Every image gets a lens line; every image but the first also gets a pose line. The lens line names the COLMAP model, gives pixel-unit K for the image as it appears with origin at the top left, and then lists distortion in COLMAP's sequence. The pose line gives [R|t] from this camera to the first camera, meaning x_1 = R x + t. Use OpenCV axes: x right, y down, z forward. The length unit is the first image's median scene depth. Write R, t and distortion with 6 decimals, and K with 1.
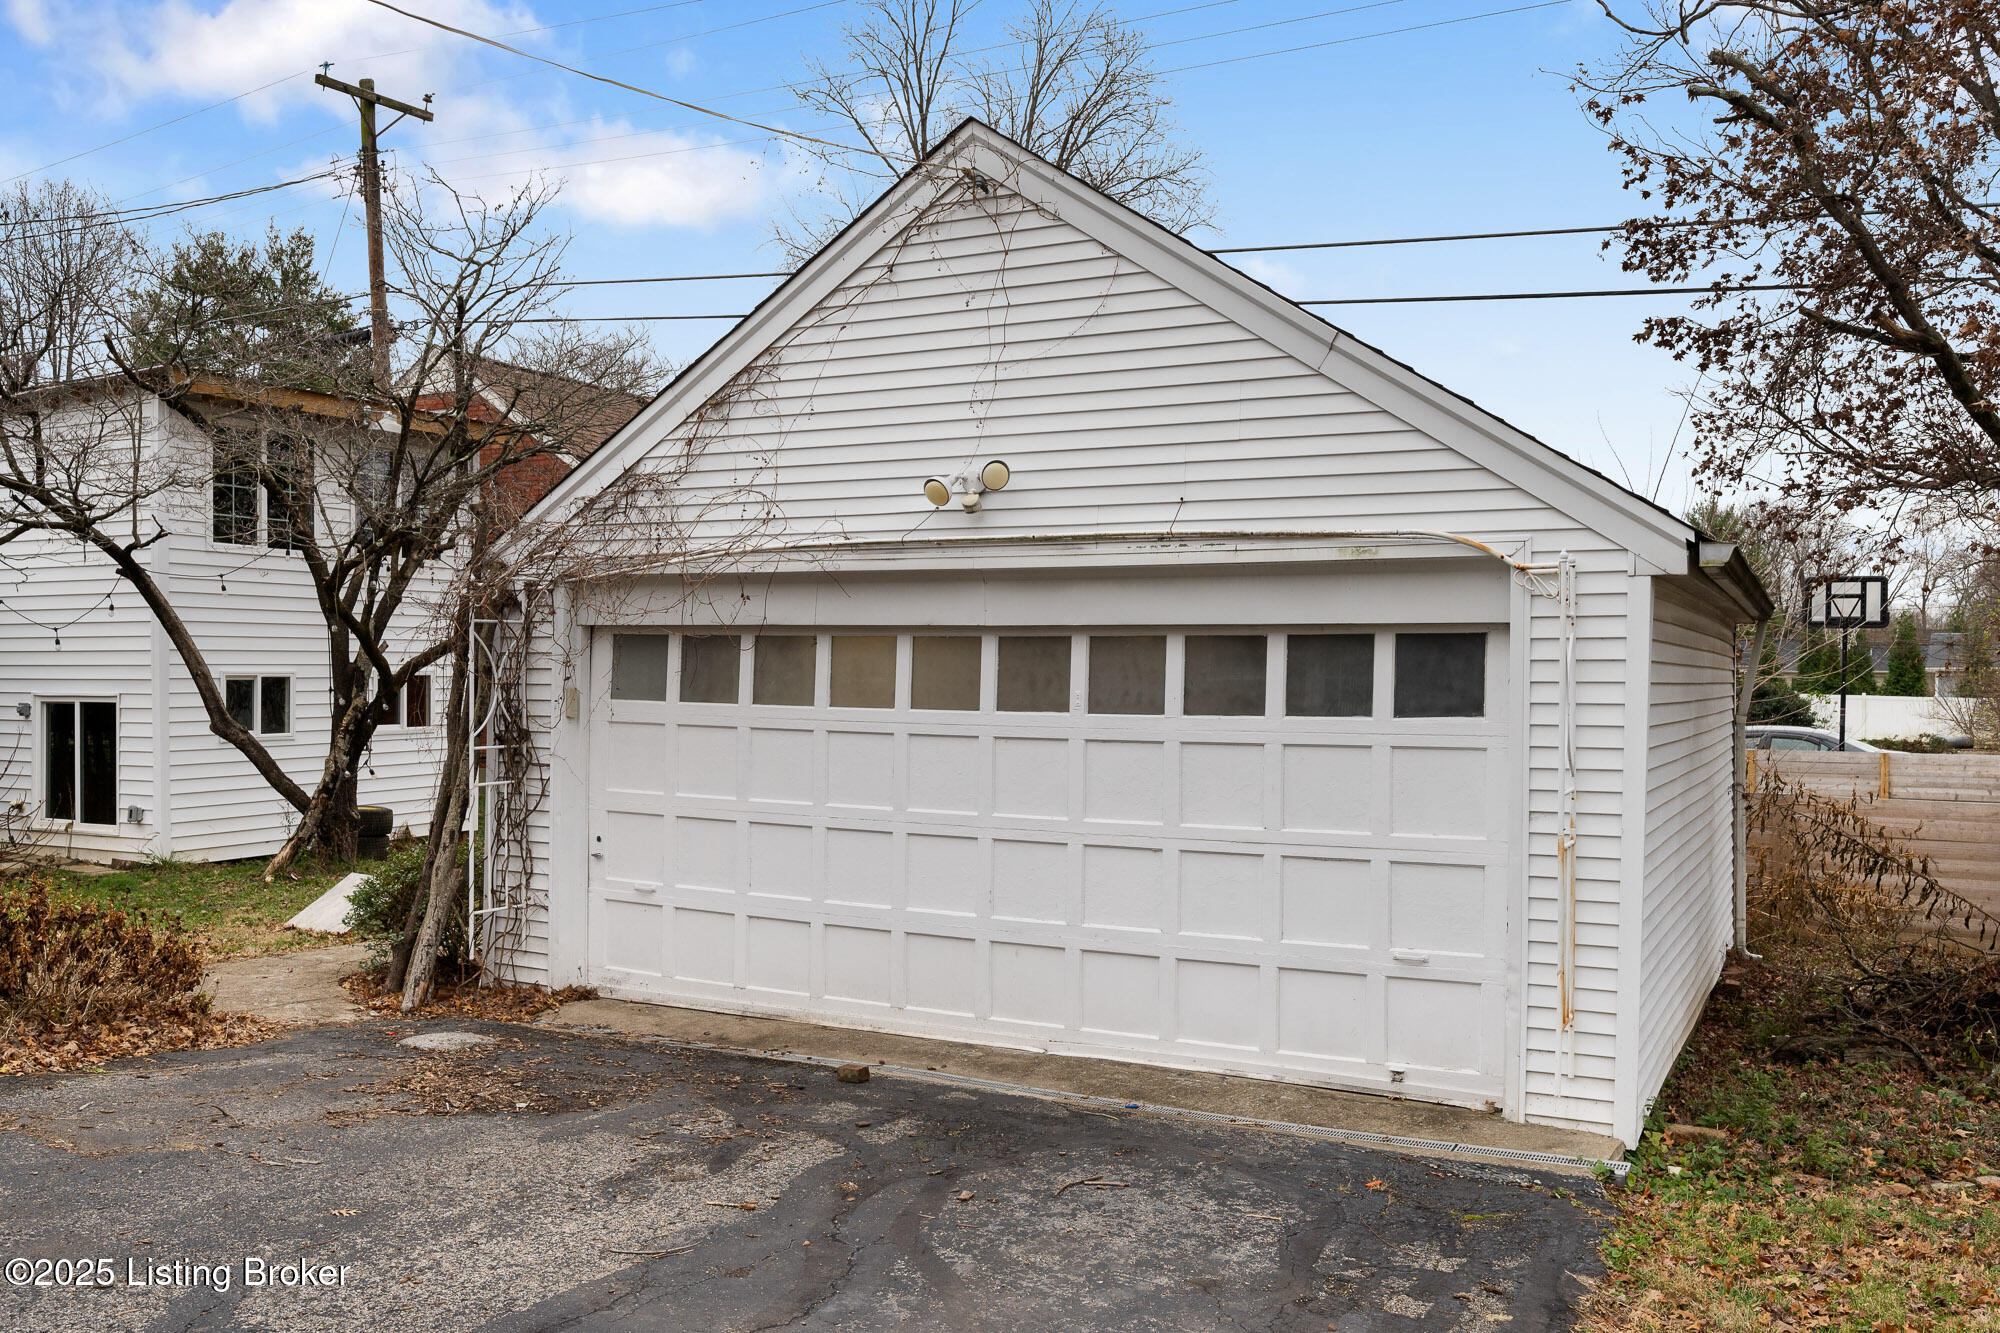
lens RADIAL K [[1628.6, 0, 1000.0], [0, 1628.6, 666.5], [0, 0, 1]] dist [0.003788, 0.000259]
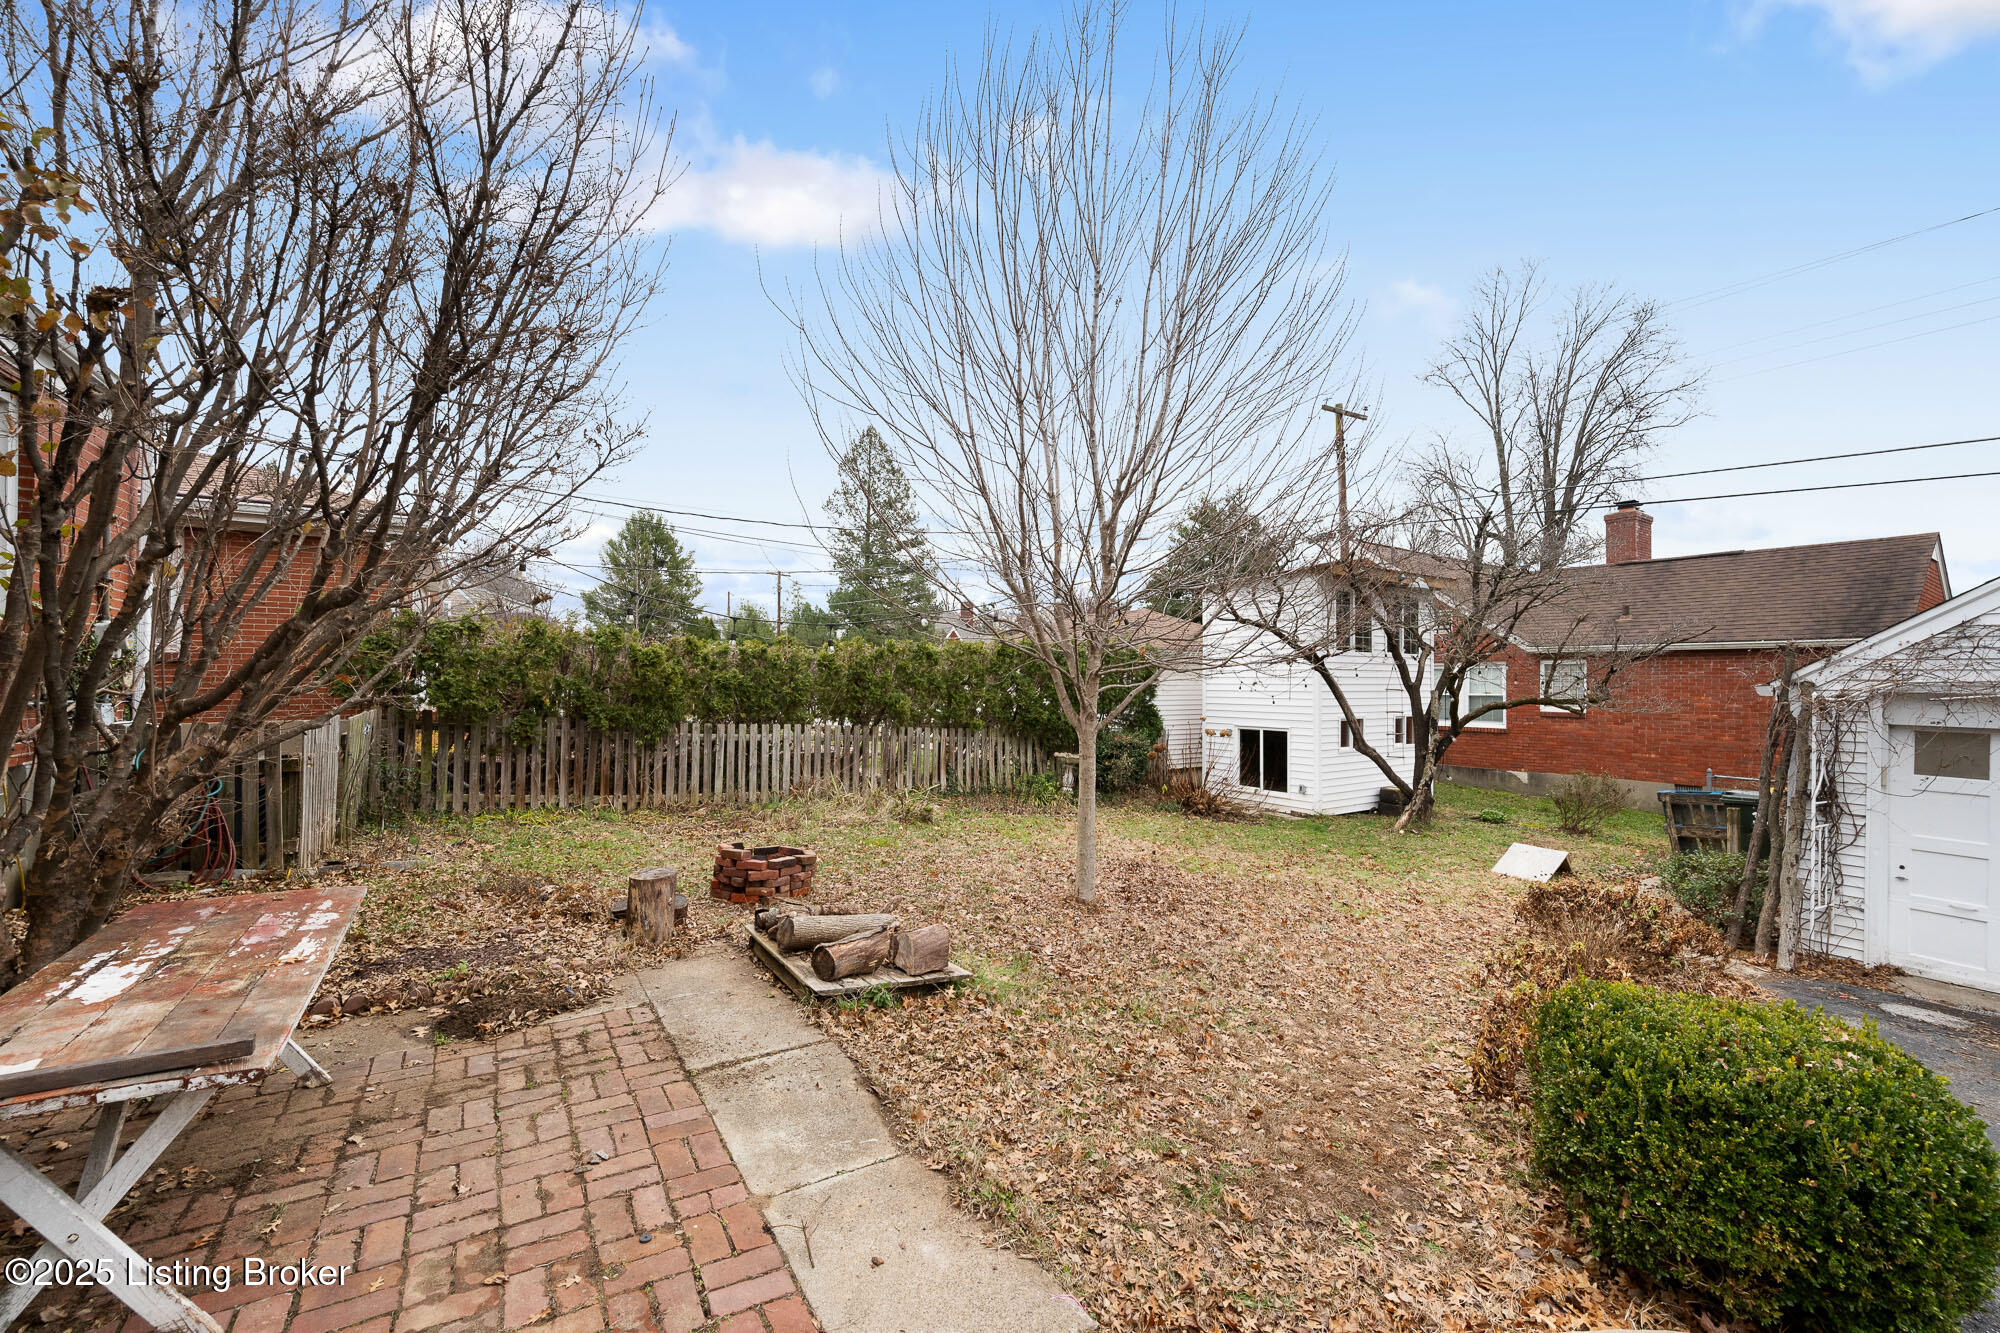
lens RADIAL K [[802.5, 0, 1000.0], [0, 802.5, 666.5], [0, 0, 1]] dist [-0.000302, -0.000064]
pose [[0.873704, -0.007932, -0.486393, -0.367723], [-0.001621, 0.999814, -0.019216, -0.037793], [0.486455, 0.017577, 0.873529, -0.029655]]
